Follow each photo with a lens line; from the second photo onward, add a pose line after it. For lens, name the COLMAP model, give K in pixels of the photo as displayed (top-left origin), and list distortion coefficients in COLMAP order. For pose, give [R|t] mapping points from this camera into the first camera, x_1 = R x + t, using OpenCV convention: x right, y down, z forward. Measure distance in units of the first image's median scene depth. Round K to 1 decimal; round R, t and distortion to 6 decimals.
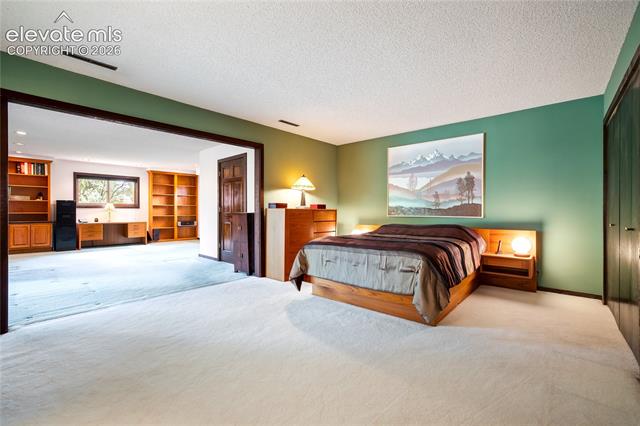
lens RADIAL K [[276.4, 0, 322.6], [0, 276.4, 211.1], [0, 0, 1]] dist [-0.015606, 0.002985]
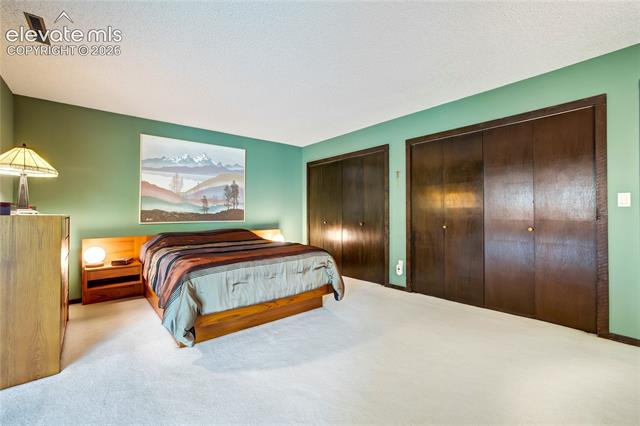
lens RADIAL K [[276.4, 0, 317.6], [0, 276.4, 211.3], [0, 0, 1]] dist [-0.015606, 0.002985]
pose [[0.161197, 0.003525, 0.986916, -0.508791], [0.004795, 0.999979, -0.004354, -0.011406], [-0.986911, 0.005434, 0.161177, 0.475893]]
